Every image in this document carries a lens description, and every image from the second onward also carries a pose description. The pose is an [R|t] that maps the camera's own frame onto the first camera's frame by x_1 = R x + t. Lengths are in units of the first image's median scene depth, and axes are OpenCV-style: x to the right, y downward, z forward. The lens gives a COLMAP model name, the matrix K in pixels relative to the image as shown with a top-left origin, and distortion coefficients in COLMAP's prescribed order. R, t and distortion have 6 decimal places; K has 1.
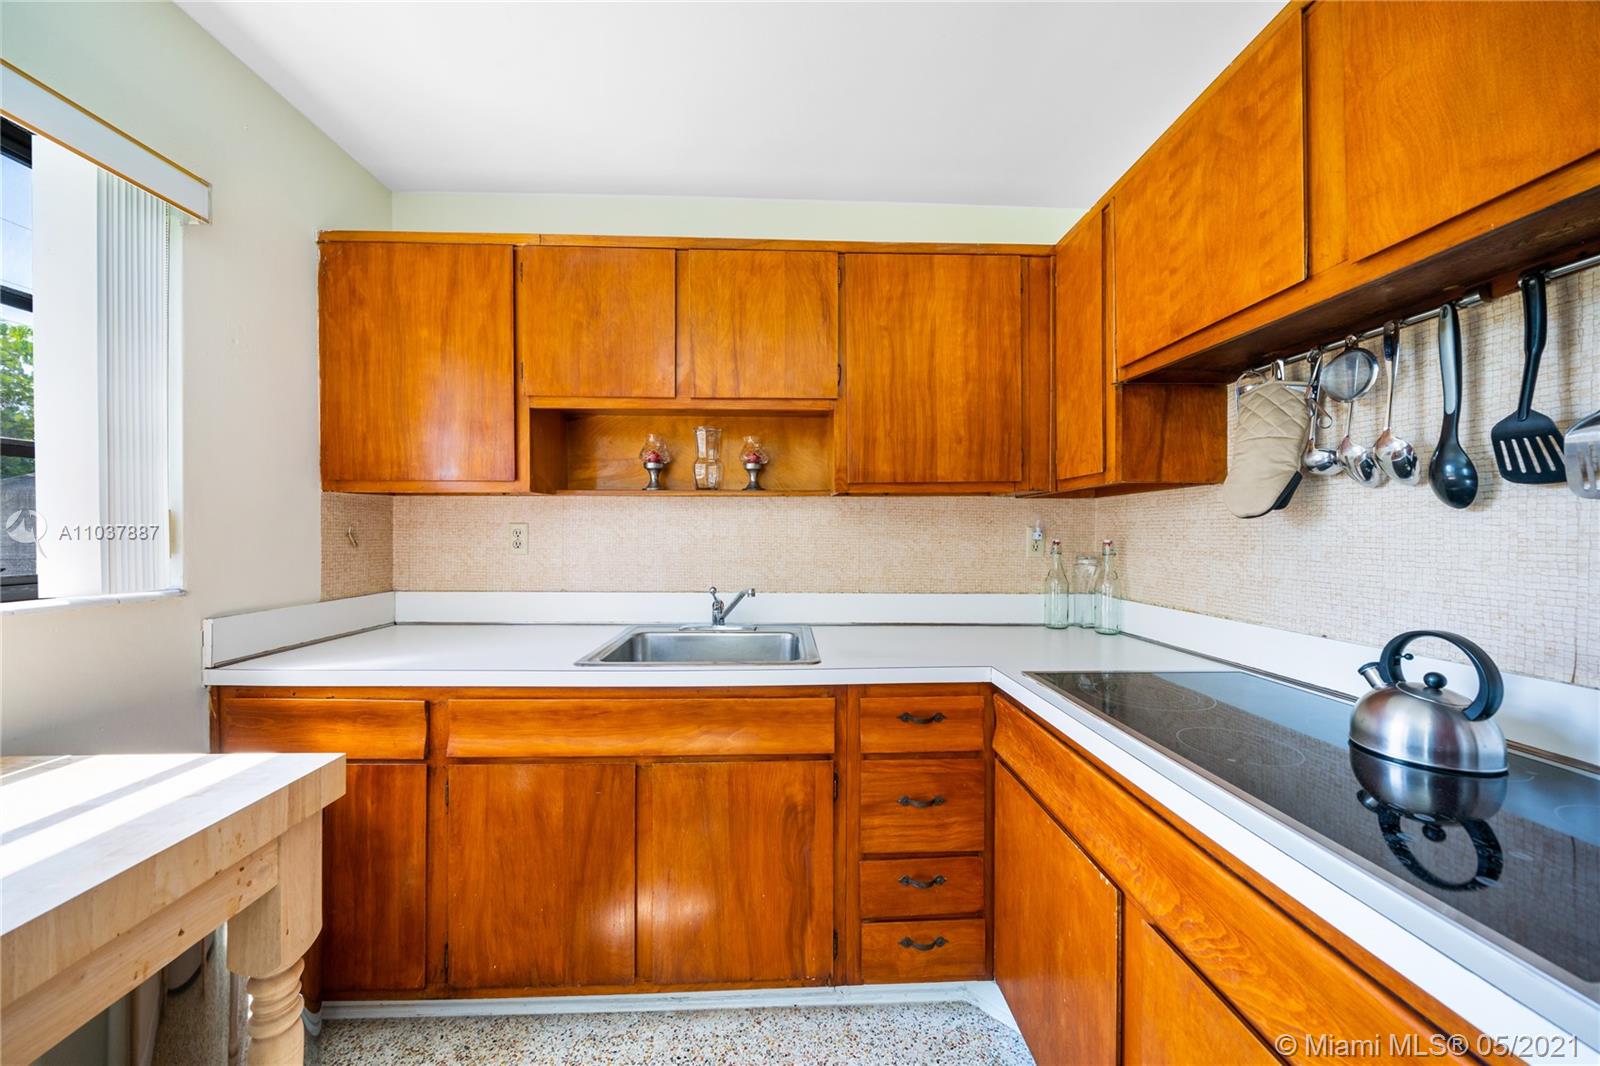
lens RADIAL K [[545.3, 0, 805.0], [0, 545.3, 542.3], [0, 0, 1]] dist [-0.009251, -0.000008]
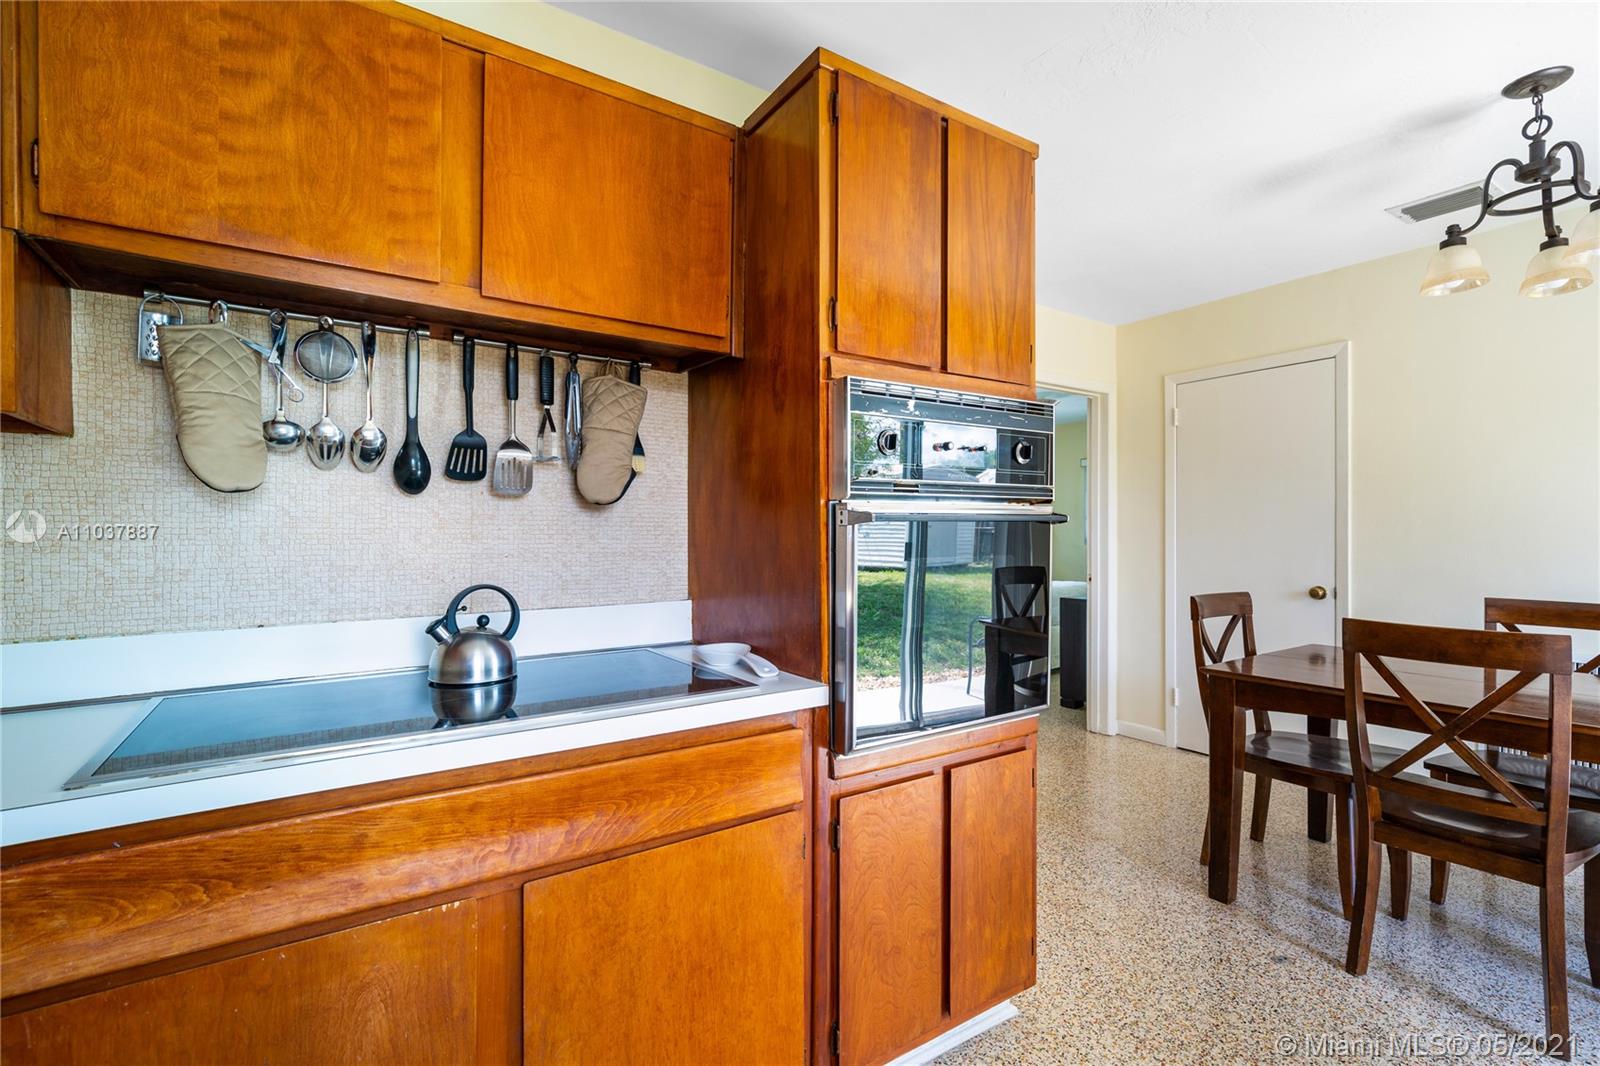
lens RADIAL K [[704.9, 0, 796.6], [0, 704.9, 534.8], [0, 0, 1]] dist [0.014239, -0.000448]
pose [[-0.509660, -0.008894, 0.860330, -0.438622], [0.017681, 0.999627, 0.020808, 0.009338], [-0.860194, 0.025817, -0.509313, 0.696611]]
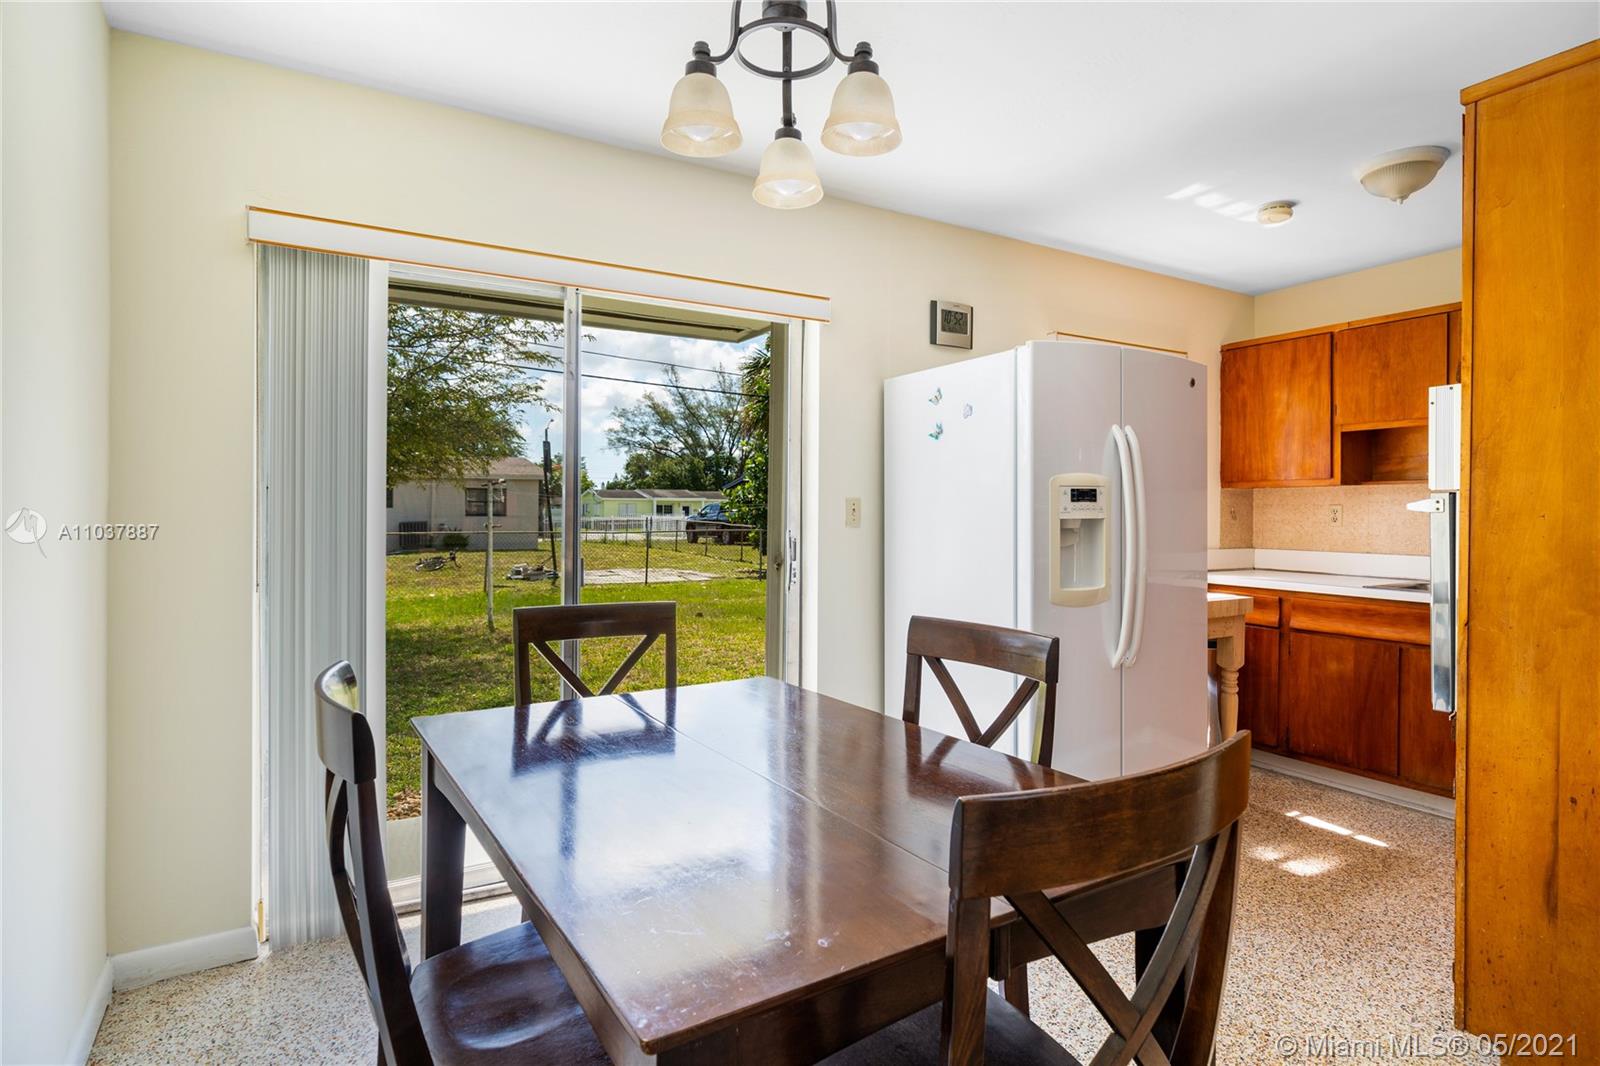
lens RADIAL K [[863.5, 0, 815.1], [0, 863.5, 512.8], [0, 0, 1]] dist [0.017064, 0.000025]
pose [[0.491607, -0.003703, -0.870810, 1.070798], [-0.019546, 0.999692, -0.015286, 0.064524], [0.870598, 0.024536, 0.491383, -1.781947]]
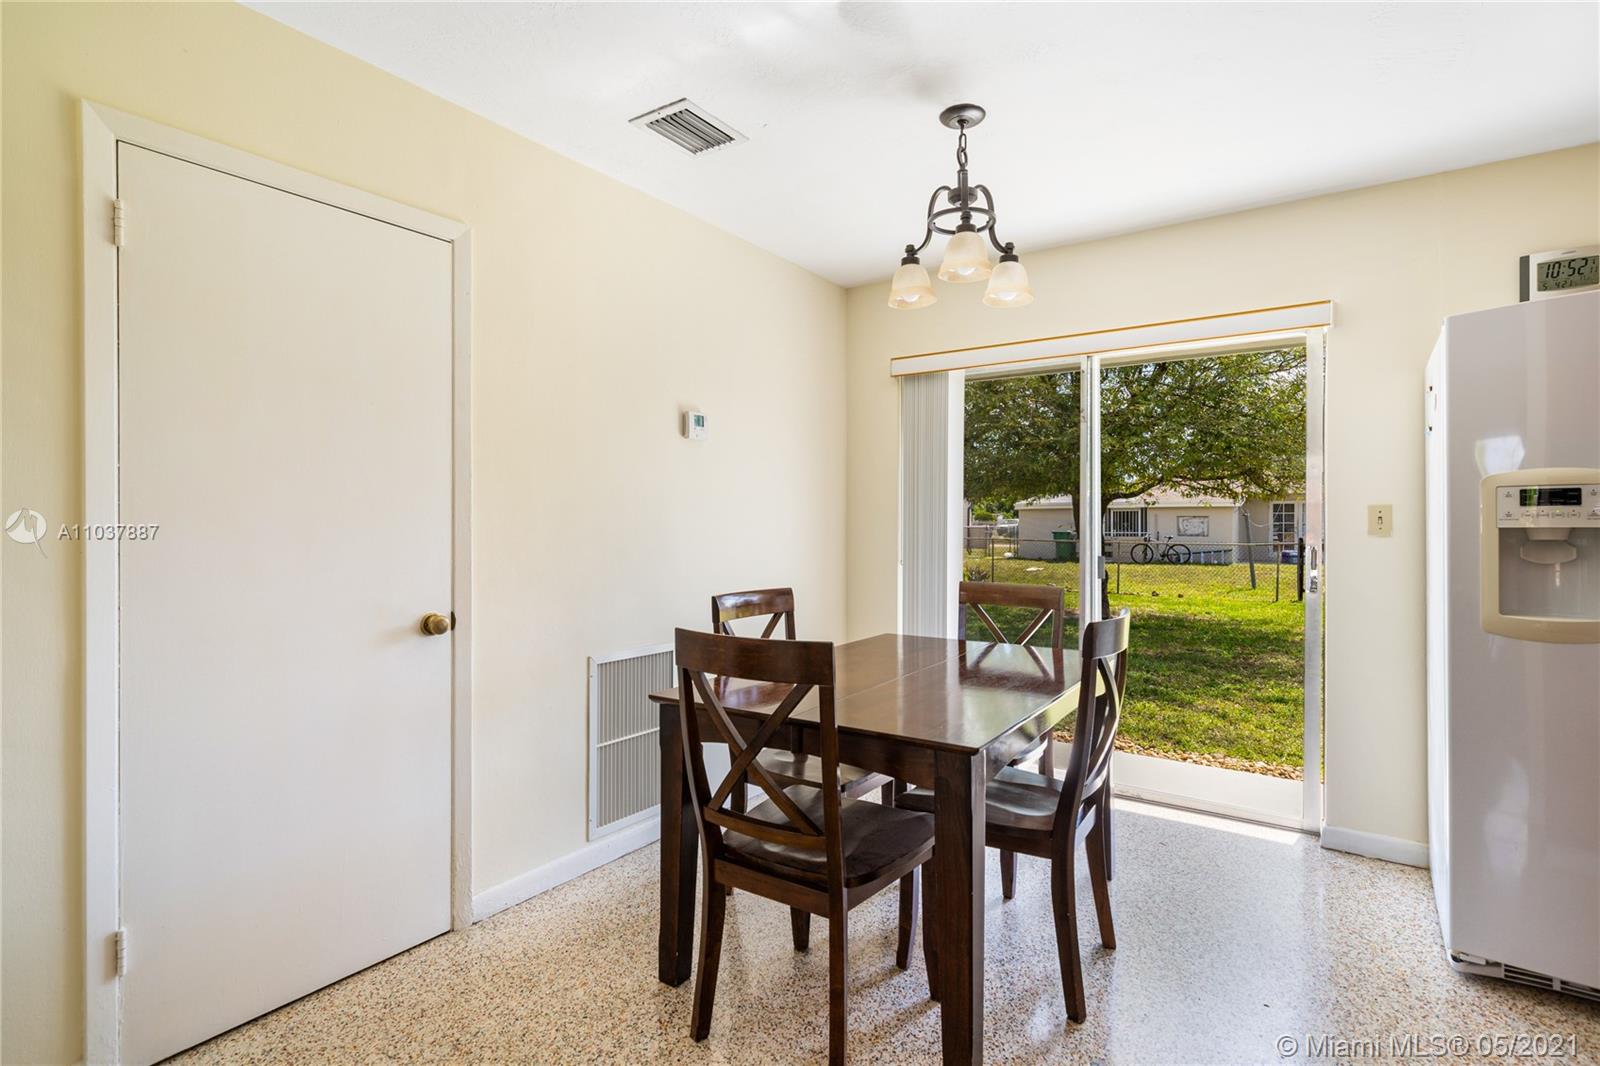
lens RADIAL K [[828.5, 0, 788.1], [0, 828.5, 526.5], [0, 0, 1]] dist [0.007105, 0.000513]
pose [[-0.602262, -0.001206, -0.798297, 1.660925], [-0.020201, 0.999702, 0.013730, 0.040375], [0.798043, 0.024395, -0.602107, -0.419862]]
